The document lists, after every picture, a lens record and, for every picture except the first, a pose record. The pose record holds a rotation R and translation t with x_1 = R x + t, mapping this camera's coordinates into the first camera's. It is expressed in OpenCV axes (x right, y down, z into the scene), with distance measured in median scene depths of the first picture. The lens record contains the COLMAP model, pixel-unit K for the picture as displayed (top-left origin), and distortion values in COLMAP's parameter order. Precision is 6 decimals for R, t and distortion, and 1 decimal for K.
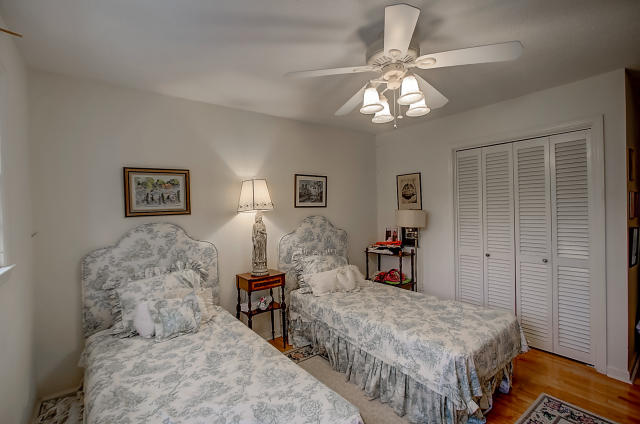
lens RADIAL K [[294.5, 0, 325.9], [0, 294.5, 212.5], [0, 0, 1]] dist [0.008495, 0.000323]
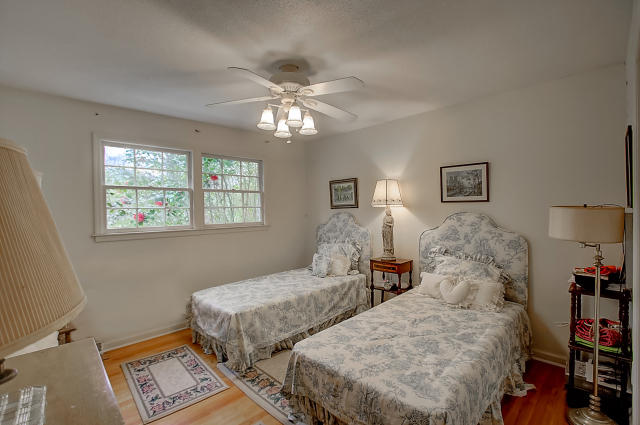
lens RADIAL K [[294.5, 0, 324.8], [0, 294.5, 211.1], [0, 0, 1]] dist [0.008495, 0.000323]
pose [[0.154240, 0.037644, -0.987316, 0.796340], [0.006720, 0.999211, 0.039147, -0.029596], [0.988011, -0.012673, 0.153865, 0.499489]]
